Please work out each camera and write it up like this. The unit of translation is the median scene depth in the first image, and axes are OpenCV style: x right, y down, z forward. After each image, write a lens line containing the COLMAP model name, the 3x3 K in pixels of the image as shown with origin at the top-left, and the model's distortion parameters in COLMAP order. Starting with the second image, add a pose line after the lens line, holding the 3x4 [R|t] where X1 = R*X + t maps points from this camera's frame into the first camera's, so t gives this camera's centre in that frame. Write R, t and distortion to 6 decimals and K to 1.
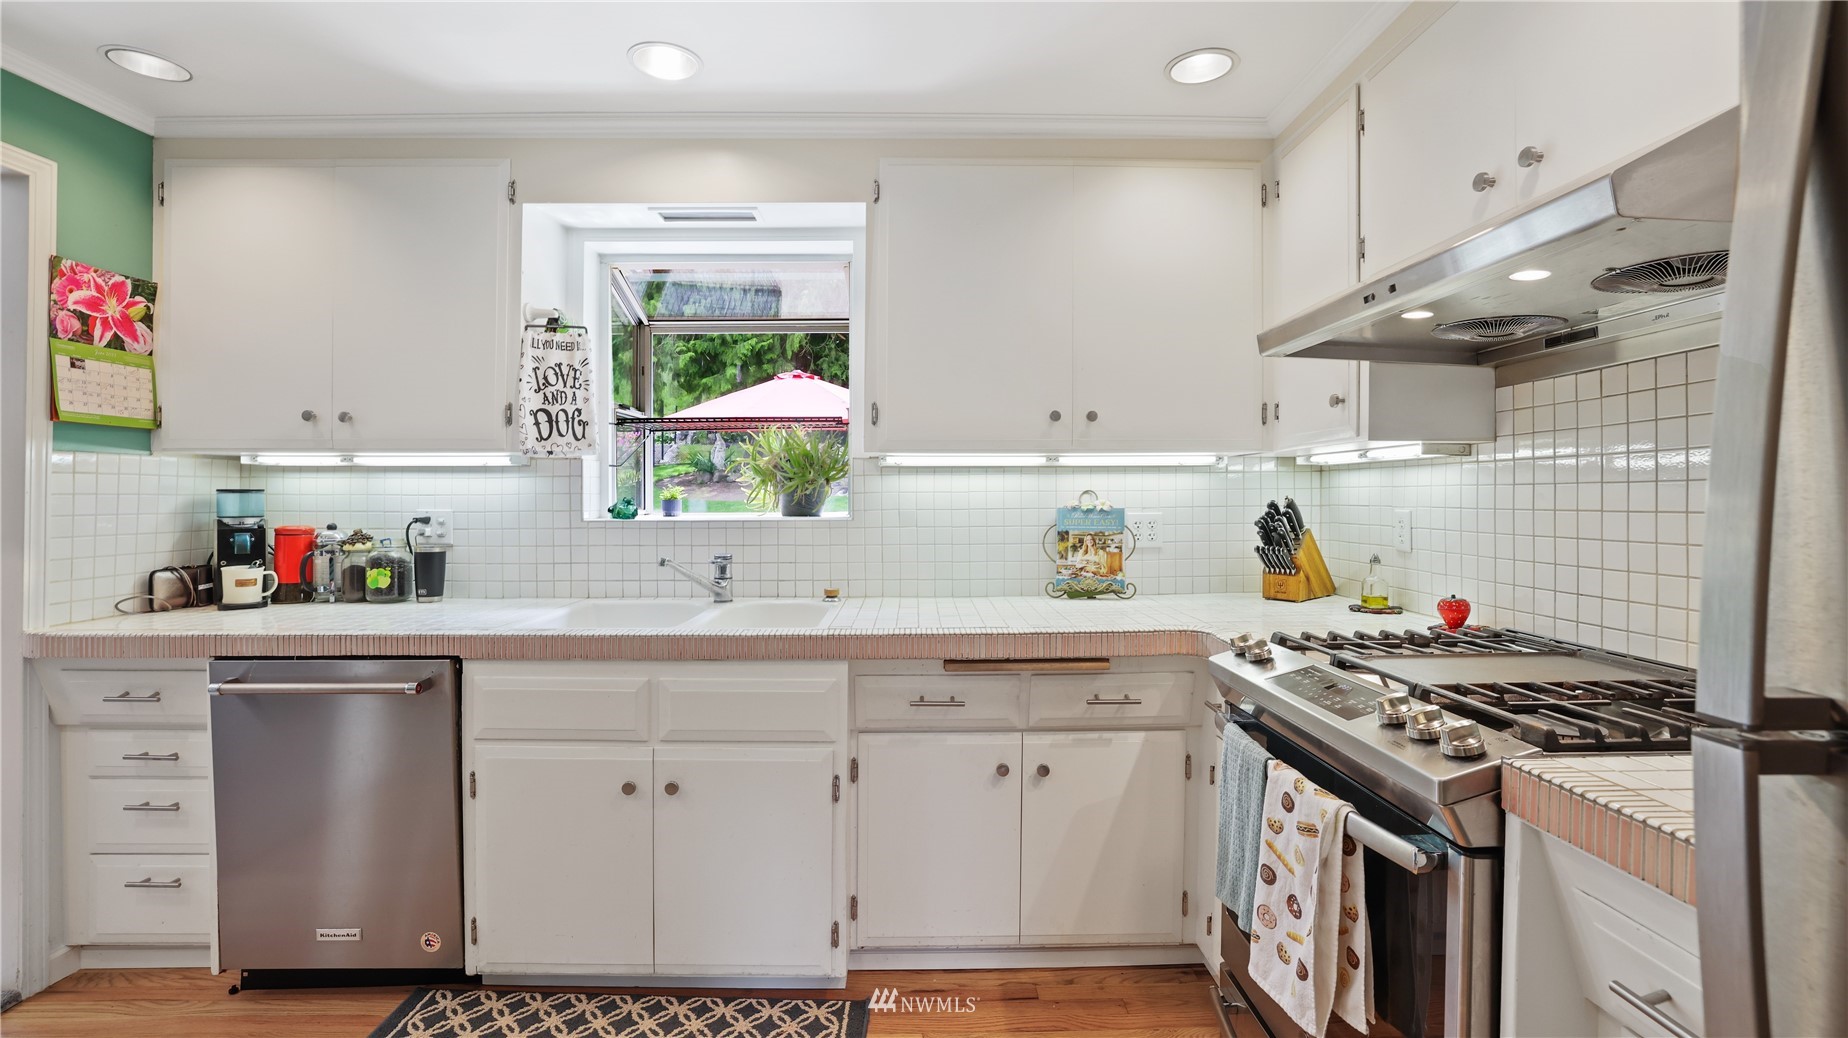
lens RADIAL K [[798.1, 0, 915.1], [0, 798.1, 499.5], [0, 0, 1]] dist [-0.045693, 0.018824]
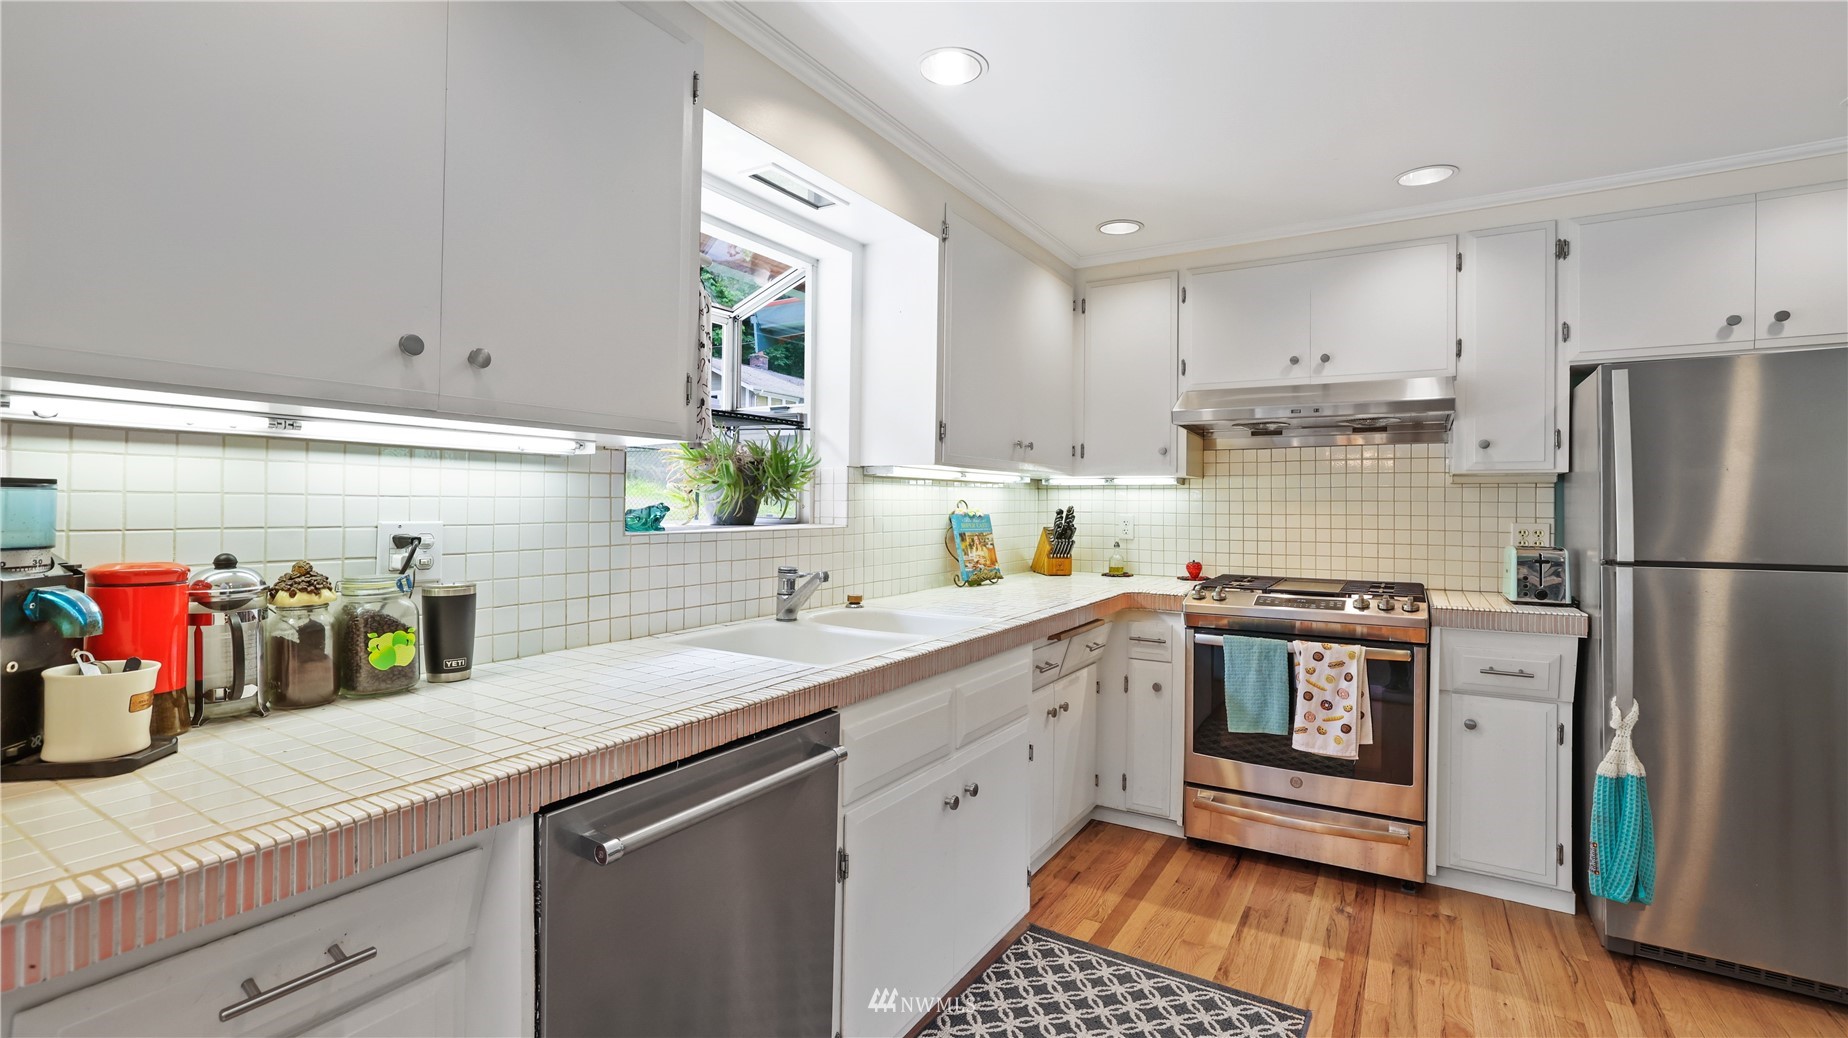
lens RADIAL K [[822.1, 0, 928.1], [0, 822.1, 500.3], [0, 0, 1]] dist [-0.021681, 0.000060]
pose [[0.524621, 0.009516, 0.851283, -0.950875], [-0.005768, 0.999954, -0.007623, -0.001244], [-0.851316, -0.000911, 0.524652, 0.376739]]
